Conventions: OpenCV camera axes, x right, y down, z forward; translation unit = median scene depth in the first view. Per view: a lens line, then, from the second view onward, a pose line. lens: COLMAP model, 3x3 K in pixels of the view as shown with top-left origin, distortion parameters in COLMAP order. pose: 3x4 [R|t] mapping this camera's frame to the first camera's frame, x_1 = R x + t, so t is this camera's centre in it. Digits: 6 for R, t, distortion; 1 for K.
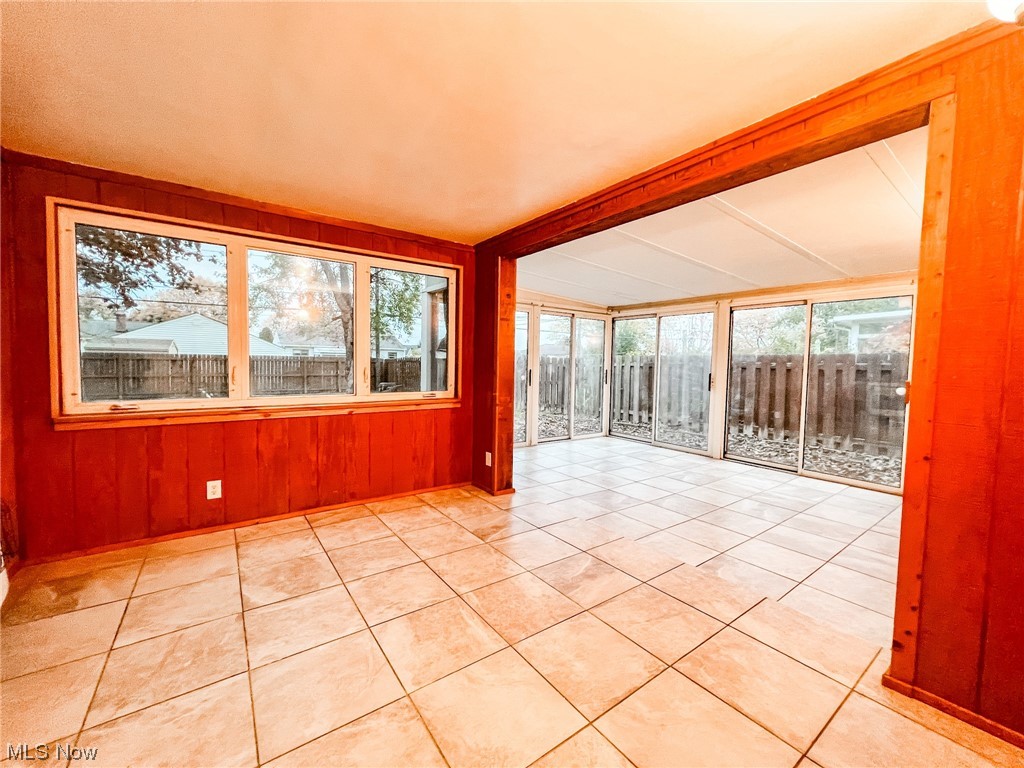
lens RADIAL K [[409.0, 0, 509.9], [0, 409.0, 383.0], [0, 0, 1]] dist [-0.003235, -0.000103]
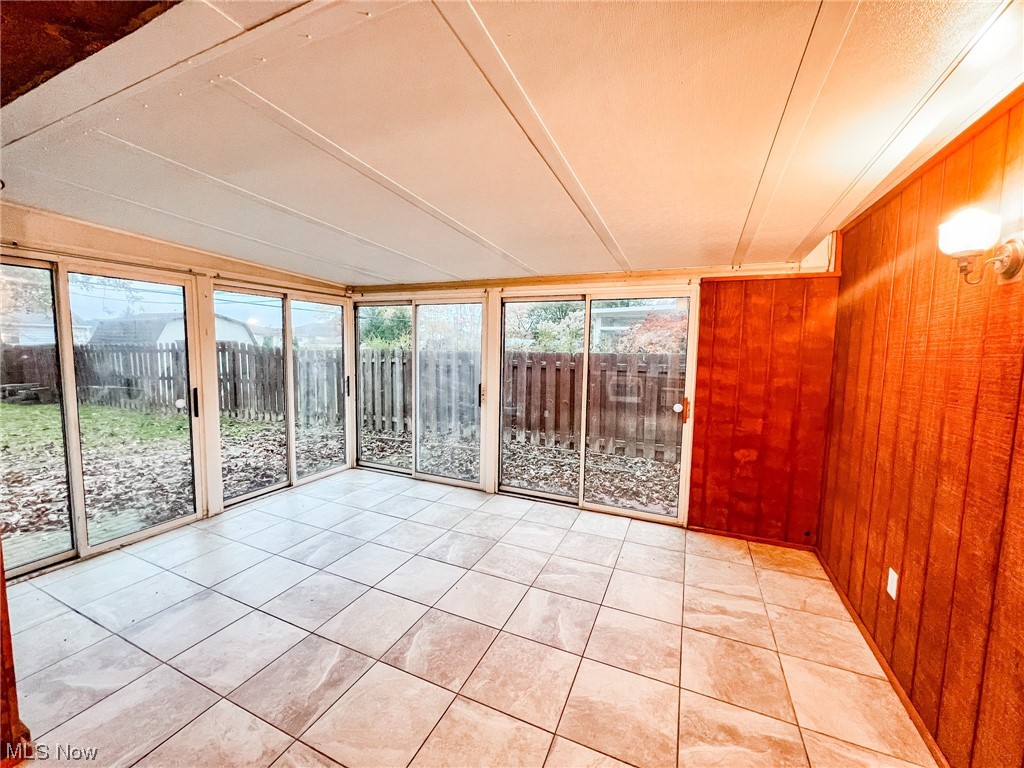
lens RADIAL K [[409.0, 0, 508.8], [0, 409.0, 385.5], [0, 0, 1]] dist [-0.003235, -0.000103]
pose [[0.867715, -0.051170, 0.494422, 0.135011], [0.024346, 0.997868, 0.060546, -0.055370], [-0.496466, -0.040499, 0.867111, 0.264024]]
